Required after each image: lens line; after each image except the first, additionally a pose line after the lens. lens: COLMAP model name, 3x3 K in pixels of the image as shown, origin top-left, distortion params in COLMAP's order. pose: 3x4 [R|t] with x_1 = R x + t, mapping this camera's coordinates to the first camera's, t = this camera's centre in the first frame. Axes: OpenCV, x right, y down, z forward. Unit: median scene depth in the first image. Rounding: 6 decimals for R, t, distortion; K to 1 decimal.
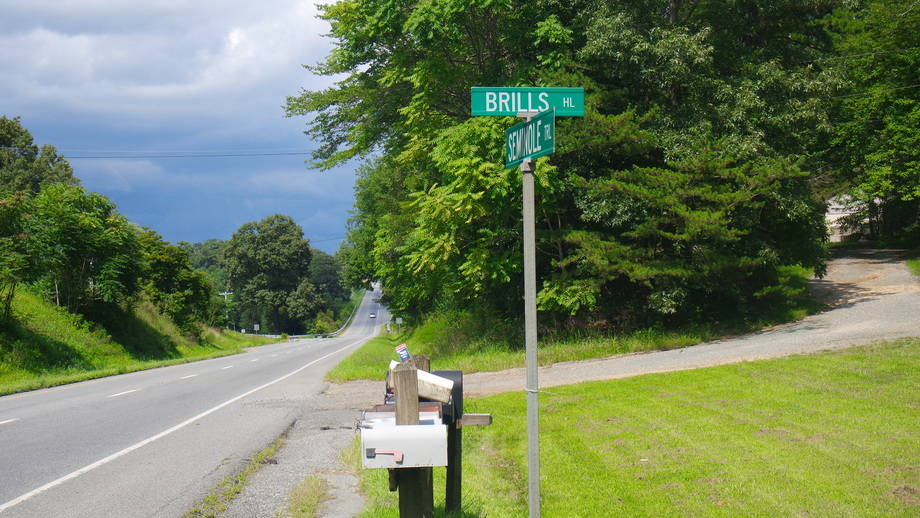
lens RADIAL K [[1234.3, 0, 458.8], [0, 1234.3, 141.9], [0, 0, 1]] dist [-0.029562, 0.470342]
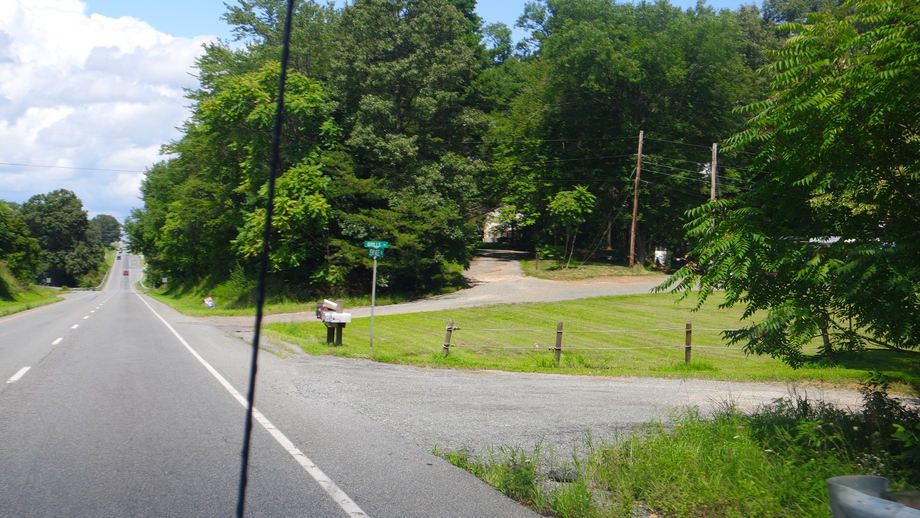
lens RADIAL K [[1315.6, 0, 460.0], [0, 1315.6, 259.0], [0, 0, 1]] dist [0.068021, -0.083868]
pose [[0.970121, 0.046952, 0.238035, -0.194321], [-0.076272, 0.990374, 0.115503, -0.140287], [-0.230320, -0.130207, 0.964364, -0.936639]]
